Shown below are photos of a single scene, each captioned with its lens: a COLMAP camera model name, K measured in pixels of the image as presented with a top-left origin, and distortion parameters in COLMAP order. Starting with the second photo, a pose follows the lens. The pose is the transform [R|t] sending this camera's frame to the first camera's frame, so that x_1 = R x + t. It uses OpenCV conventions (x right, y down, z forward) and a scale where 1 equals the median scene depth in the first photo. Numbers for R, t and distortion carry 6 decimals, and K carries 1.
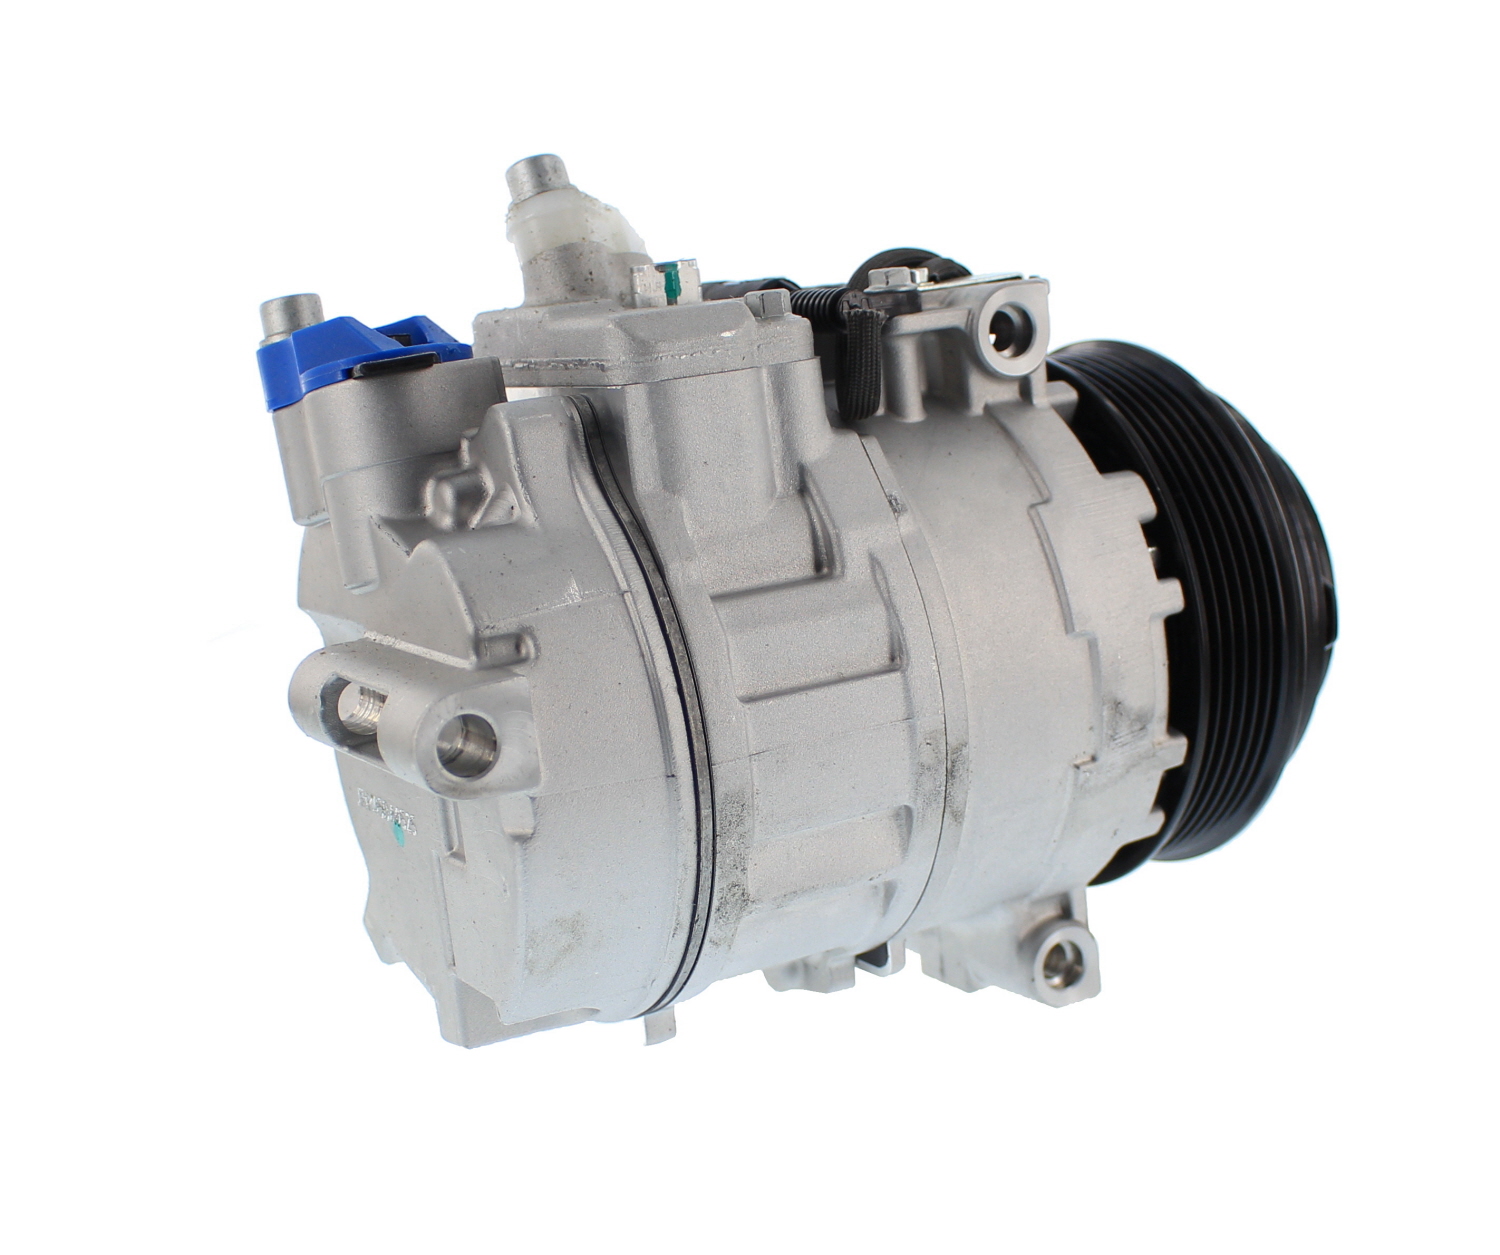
lens RADIAL K [[2239.0, 0, 750.0], [0, 2239.0, 627.5], [0, 0, 1]] dist [-0.004902, -0.008338]
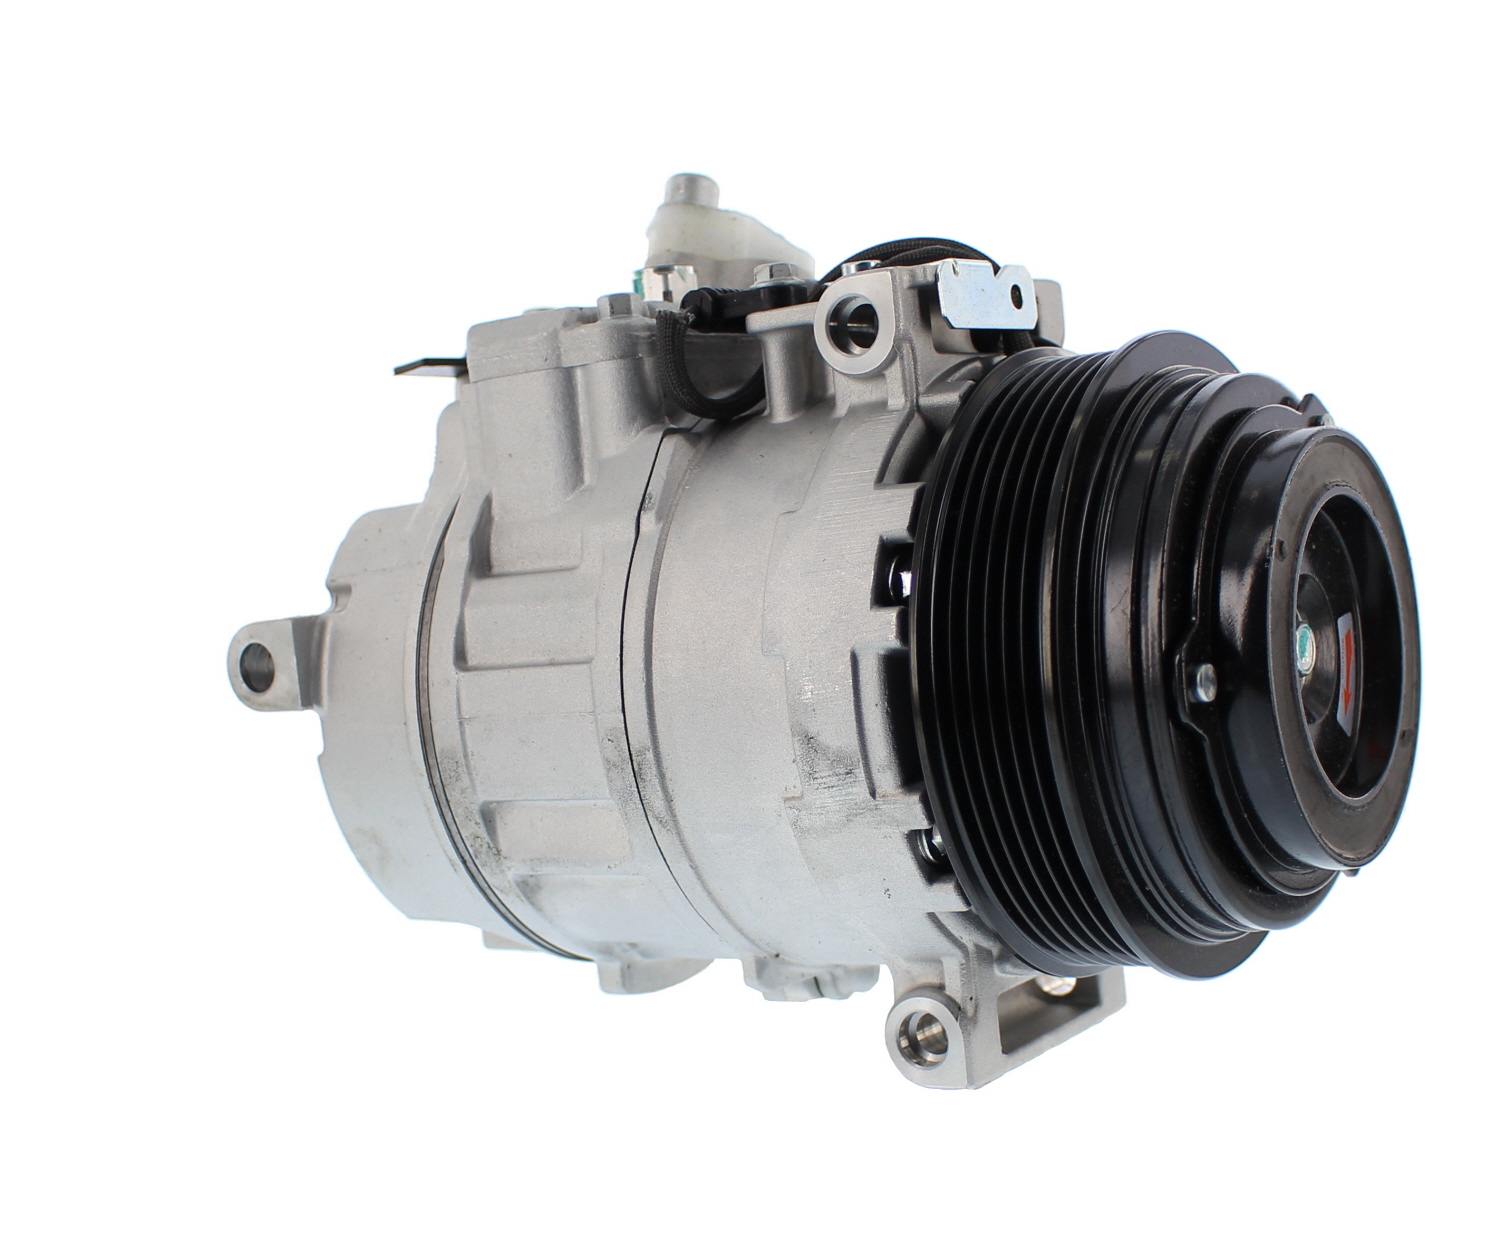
lens RADIAL K [[2239.0, 0, 750.0], [0, 2239.0, 627.5], [0, 0, 1]] dist [-0.004902, -0.008338]
pose [[0.442648, 0.095160, -0.891632, 0.964722], [-0.100714, 0.993337, 0.056015, -0.058863], [0.891022, 0.065004, 0.449282, 0.580655]]
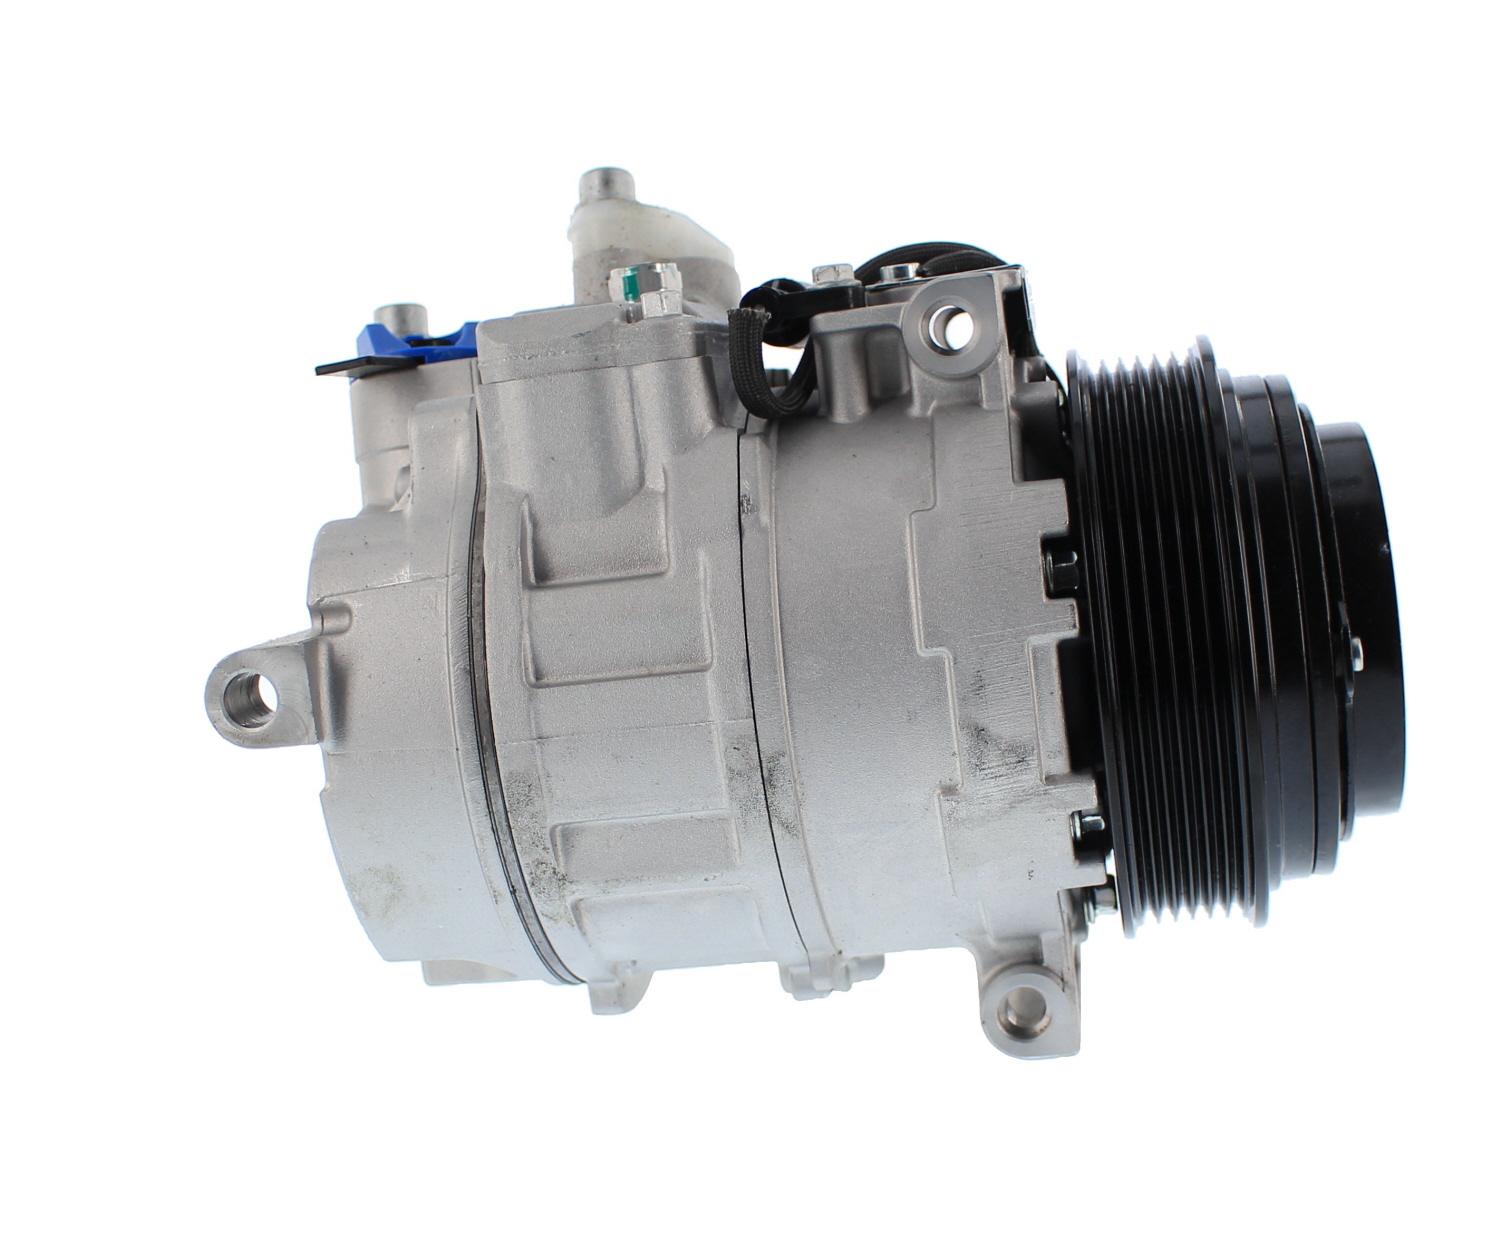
lens RADIAL K [[2239.0, 0, 750.0], [0, 2239.0, 627.5], [0, 0, 1]] dist [-0.004902, -0.008338]
pose [[0.787851, 0.063740, -0.612558, 0.660031], [-0.067878, 0.997557, 0.016499, -0.017068], [0.612113, 0.028581, 0.790253, 0.217737]]
